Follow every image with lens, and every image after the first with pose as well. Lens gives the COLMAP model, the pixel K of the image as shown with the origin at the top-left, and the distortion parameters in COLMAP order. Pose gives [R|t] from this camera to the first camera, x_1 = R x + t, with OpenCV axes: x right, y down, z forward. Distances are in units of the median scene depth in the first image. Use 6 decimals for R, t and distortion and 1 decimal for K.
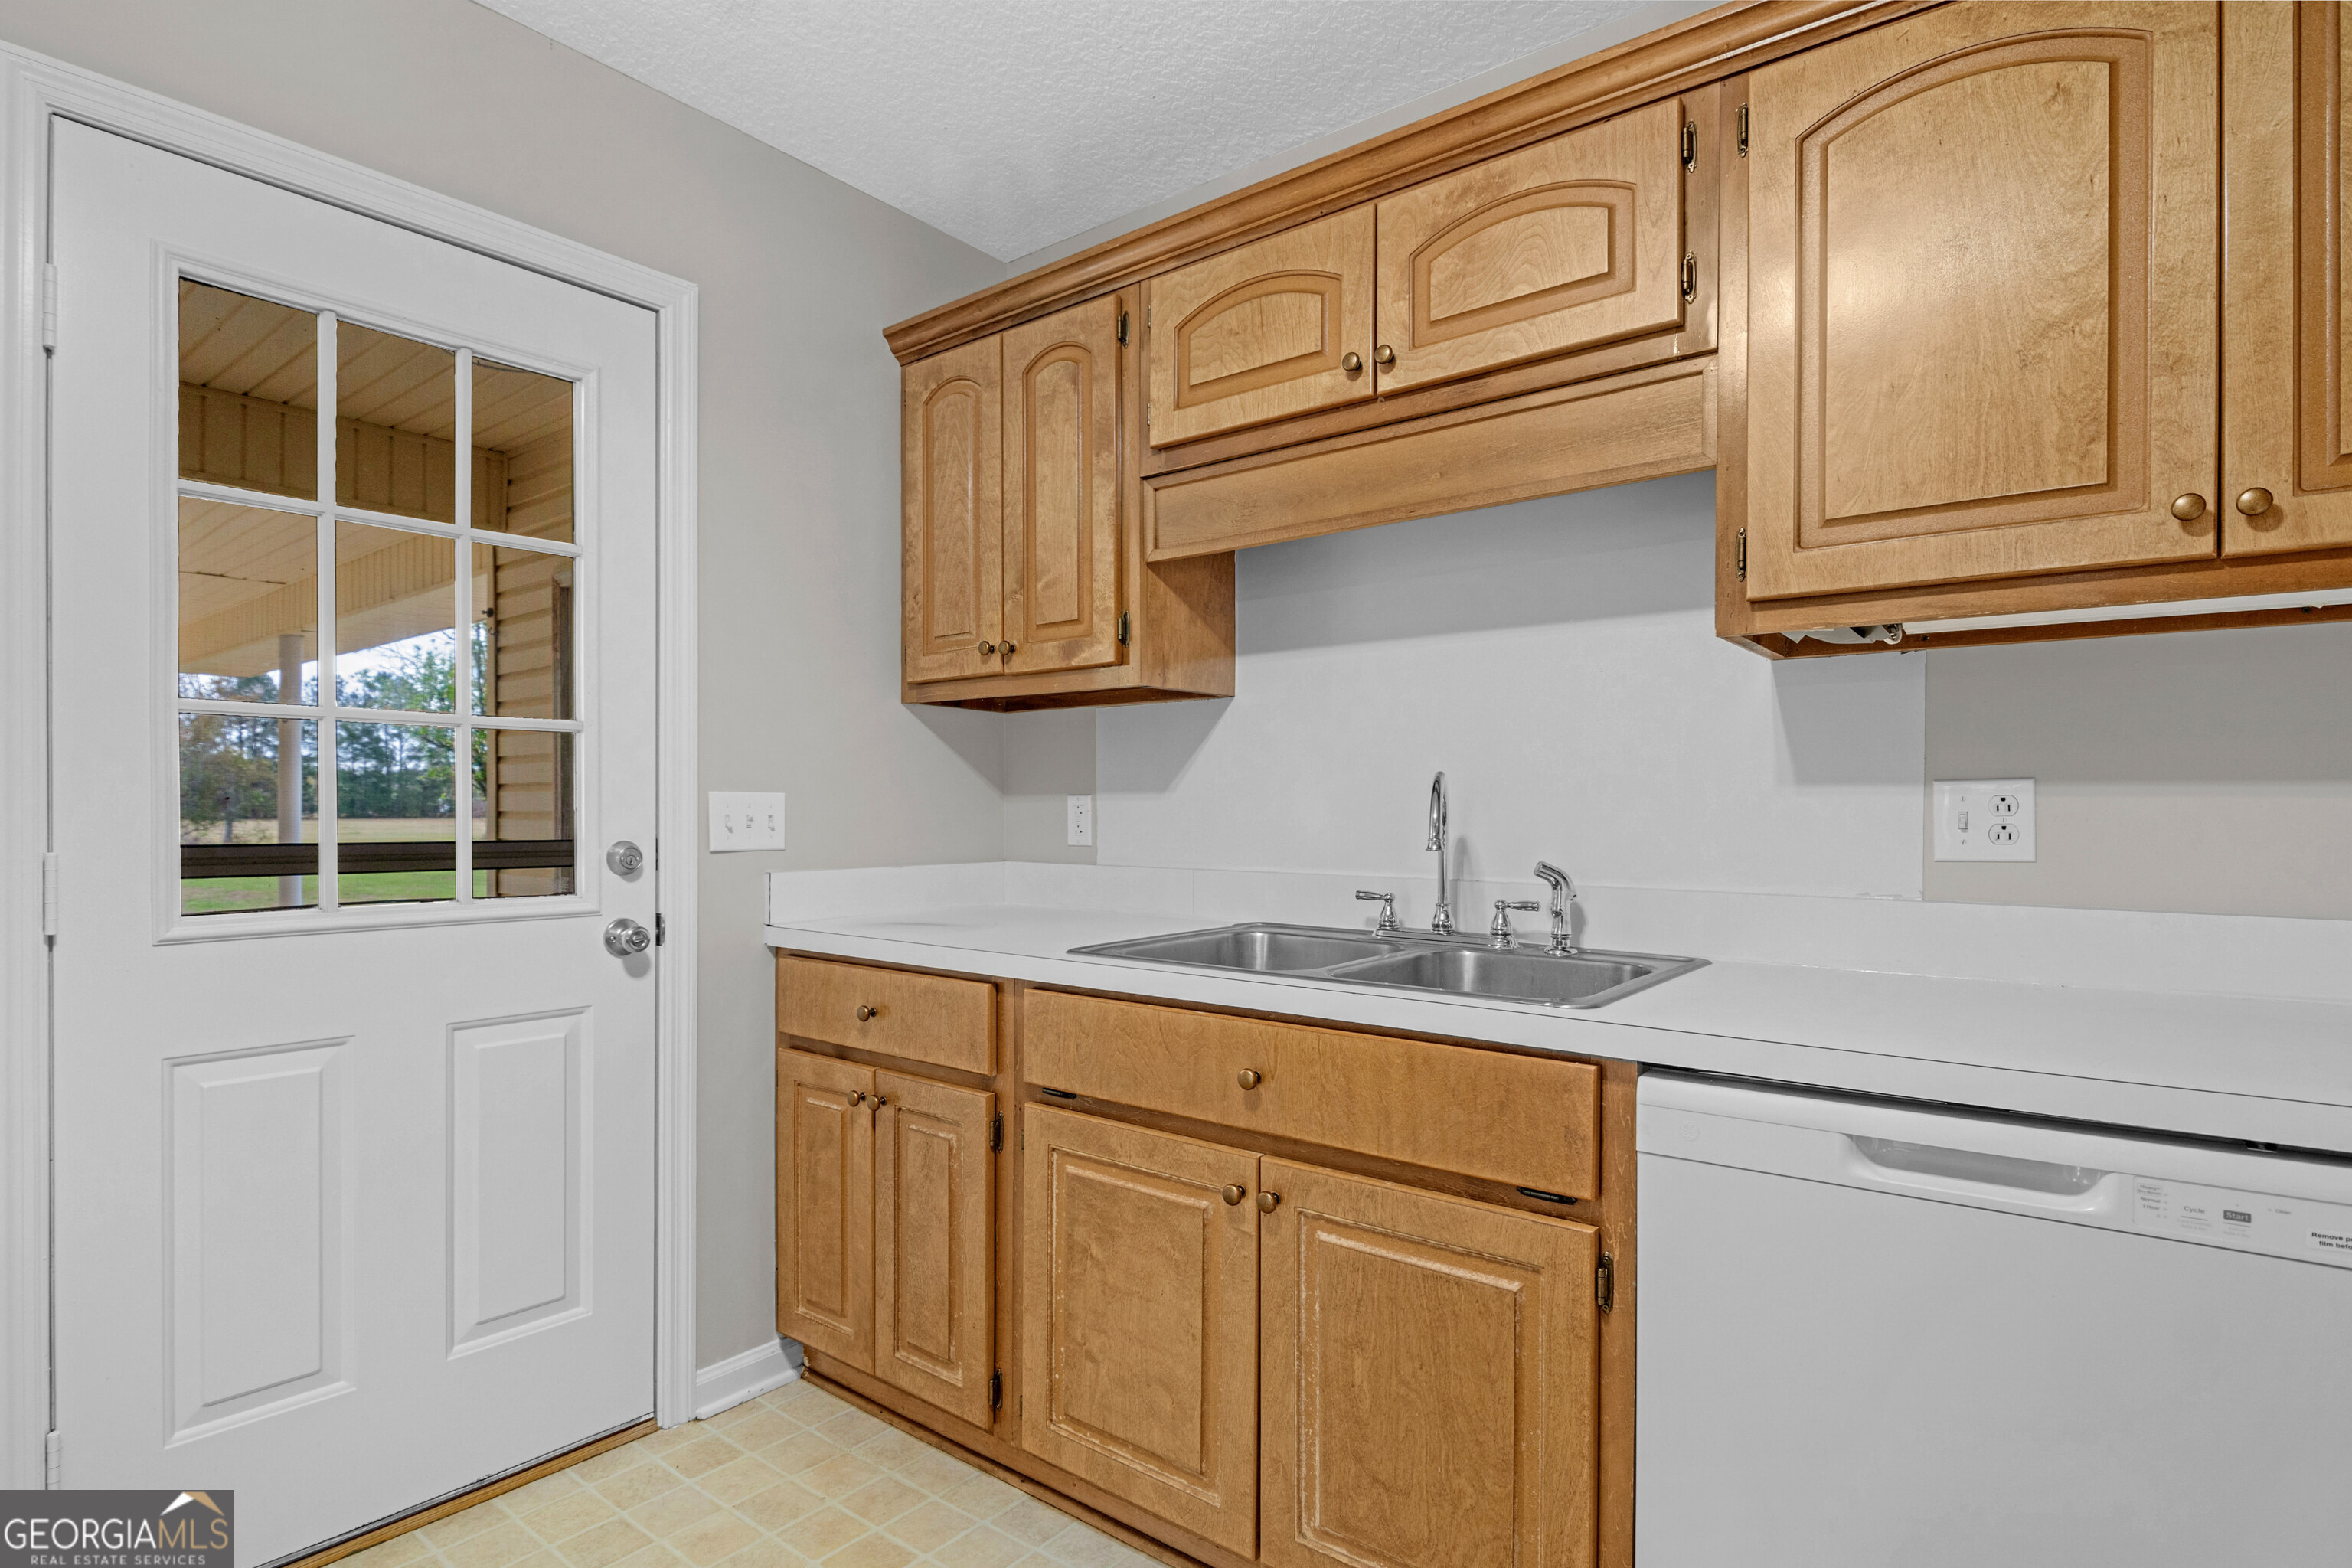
lens RADIAL K [[1199.4, 0, 1177.0], [0, 1199.4, 800.2], [0, 0, 1]] dist [-0.000948, -0.000025]
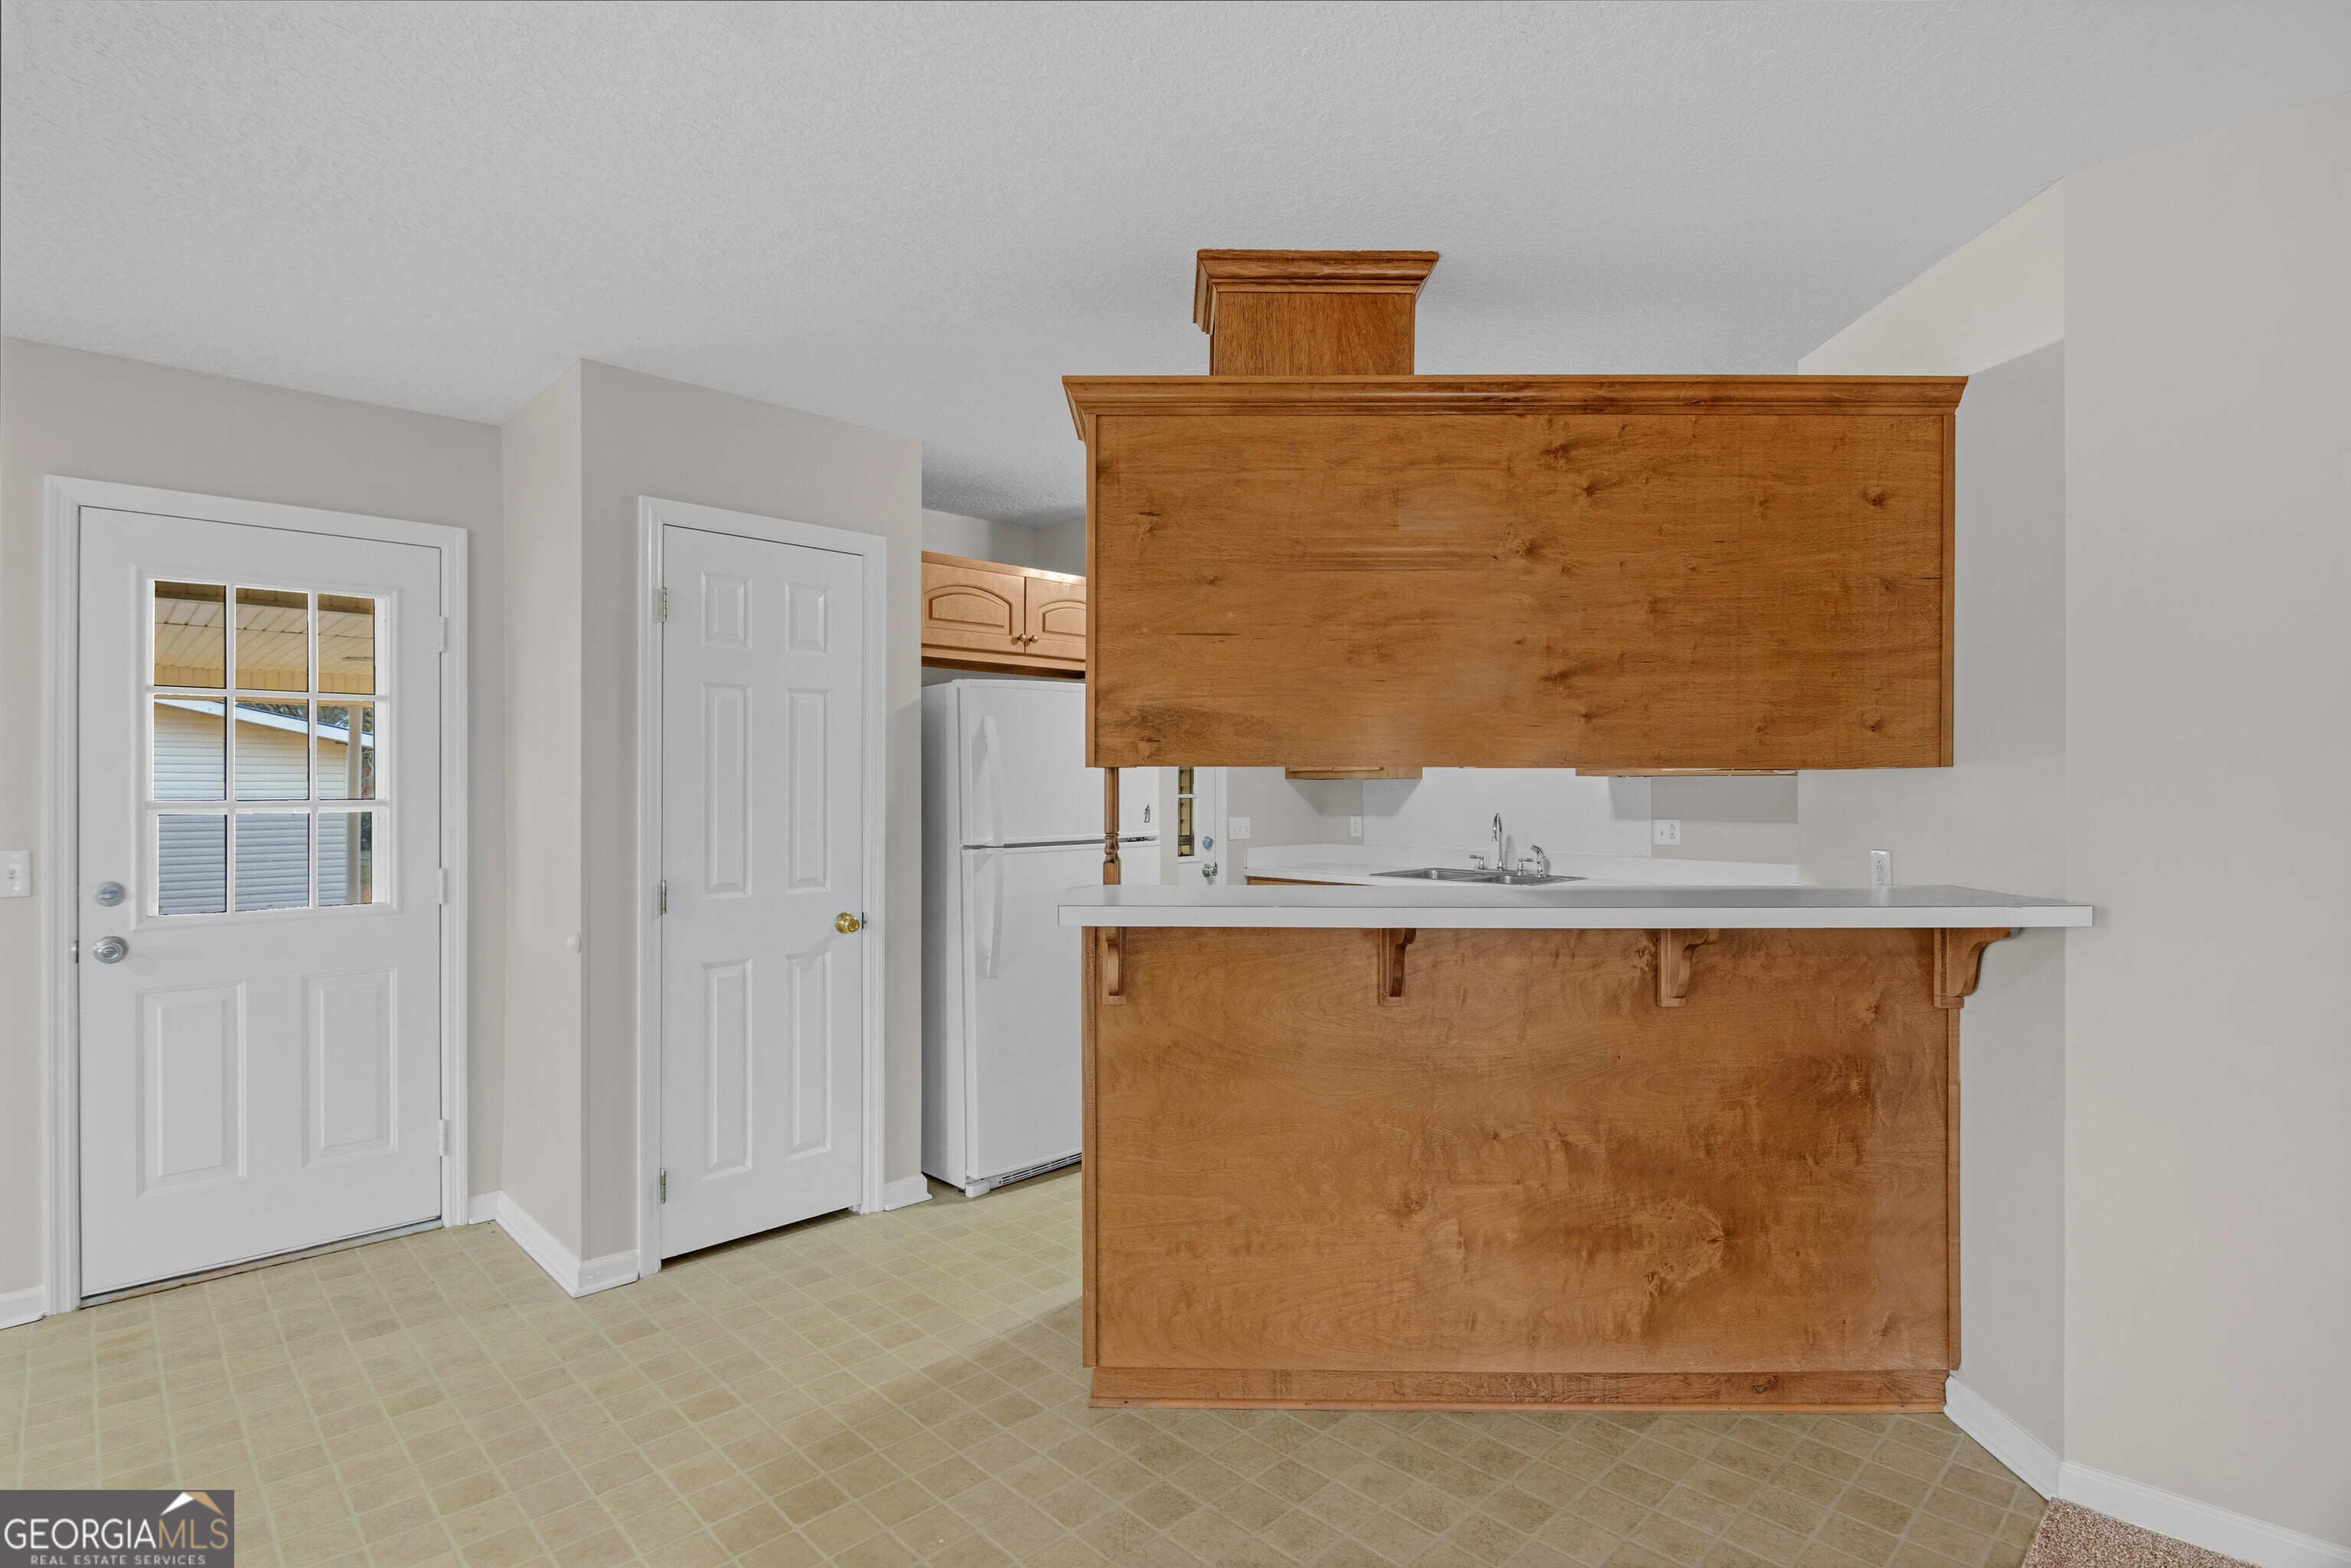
lens RADIAL K [[1198.8, 0, 1181.8], [0, 1198.8, 780.1], [0, 0, 1]] dist [-0.000948, -0.000025]
pose [[0.990665, -0.005052, -0.136225, -0.132519], [0.005129, 0.999987, 0.000212, -0.102388], [0.136223, -0.000908, 0.990678, -1.850800]]
